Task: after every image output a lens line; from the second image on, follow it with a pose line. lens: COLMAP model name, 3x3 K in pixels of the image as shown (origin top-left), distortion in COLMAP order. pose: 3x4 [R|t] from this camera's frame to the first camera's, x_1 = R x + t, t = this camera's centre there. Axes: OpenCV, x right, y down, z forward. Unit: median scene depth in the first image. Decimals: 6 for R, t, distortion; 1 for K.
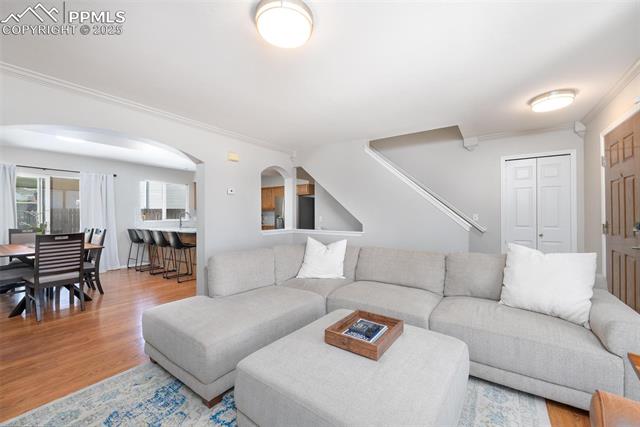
lens RADIAL K [[254.2, 0, 320.0], [0, 254.2, 213.5], [0, 0, 1]] dist [-0.000002, 0.000039]
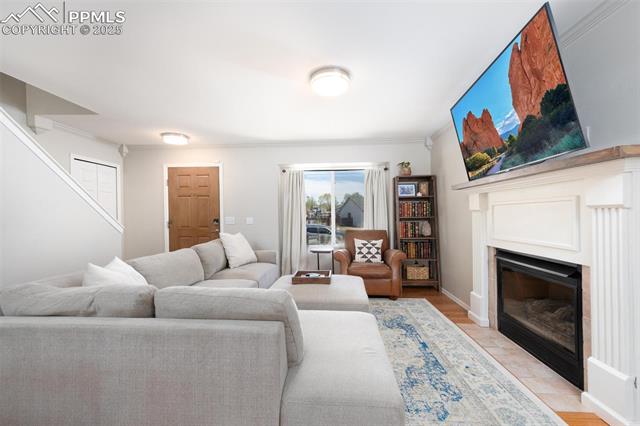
lens RADIAL K [[254.2, 0, 320.0], [0, 254.2, 213.0], [0, 0, 1]] dist [-0.000002, 0.000039]
pose [[-0.527928, 0.008661, 0.849245, -0.617669], [0.000407, 0.999950, -0.009946, 0.000784], [-0.849289, -0.004905, -0.527906, 0.844484]]
